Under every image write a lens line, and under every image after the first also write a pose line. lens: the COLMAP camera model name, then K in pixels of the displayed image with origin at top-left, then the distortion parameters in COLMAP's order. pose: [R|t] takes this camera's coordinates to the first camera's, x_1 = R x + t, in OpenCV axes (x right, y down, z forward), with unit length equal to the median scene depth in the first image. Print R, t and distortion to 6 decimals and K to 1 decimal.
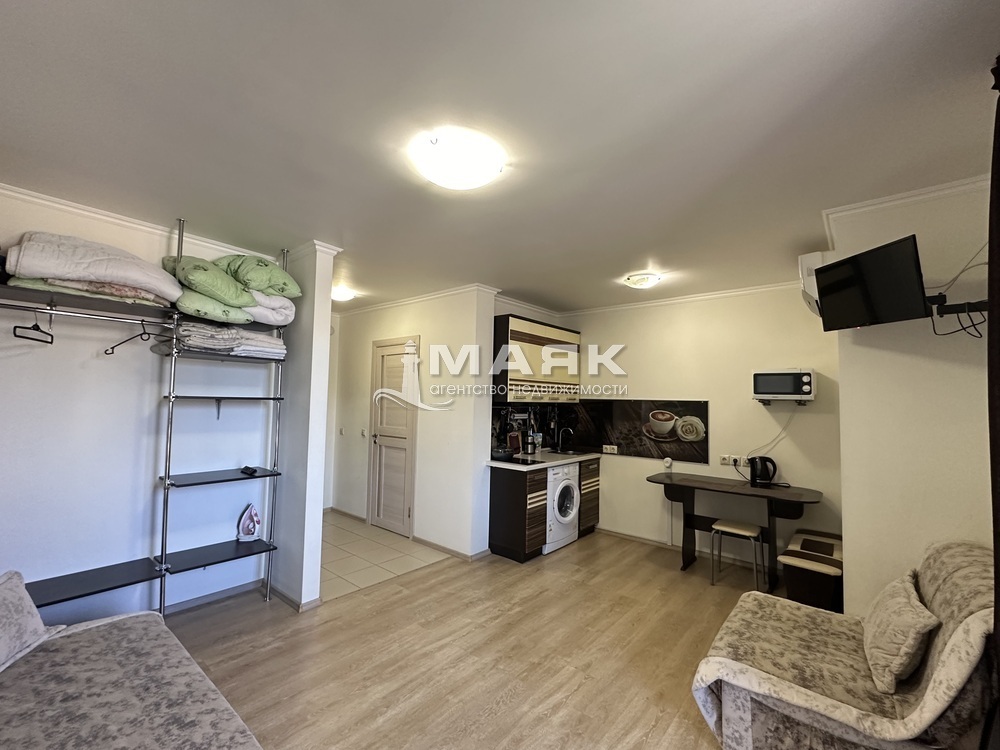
lens RADIAL K [[431.0, 0, 499.7], [0, 431.0, 376.3], [0, 0, 1]] dist [-0.000687, -0.000599]
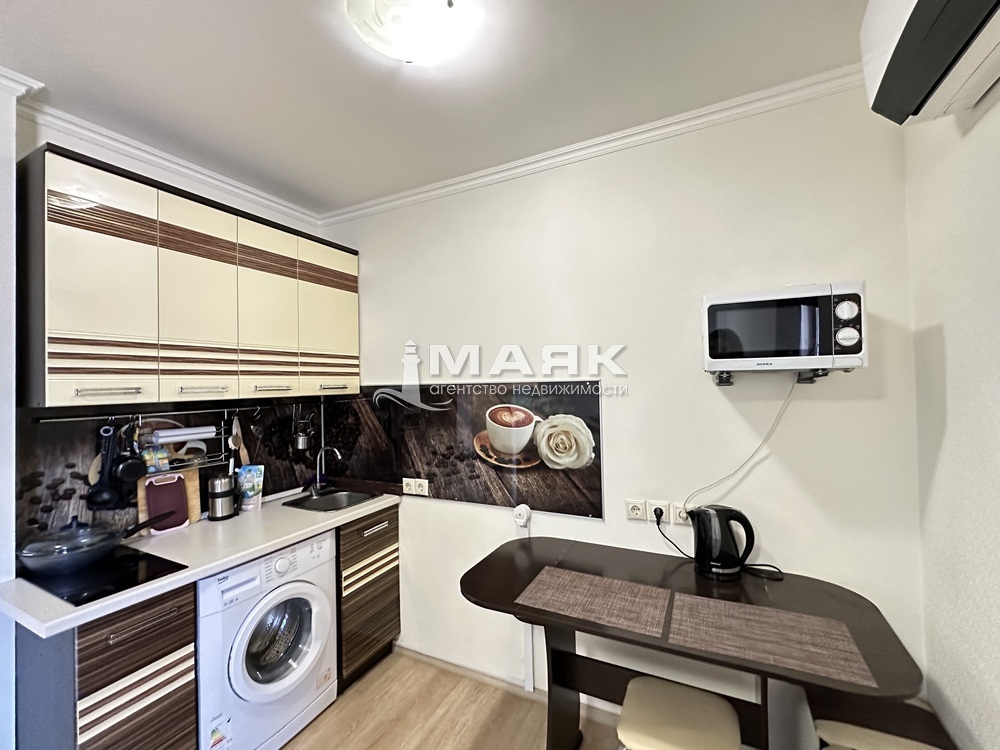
lens RADIAL K [[431.0, 0, 499.7], [0, 431.0, 376.3], [0, 0, 1]] dist [-0.000687, -0.000599]
pose [[0.974107, -0.038557, 0.222775, 0.267762], [0.029881, 0.998663, 0.042187, 0.029339], [-0.224104, -0.034438, 0.973957, 0.555151]]
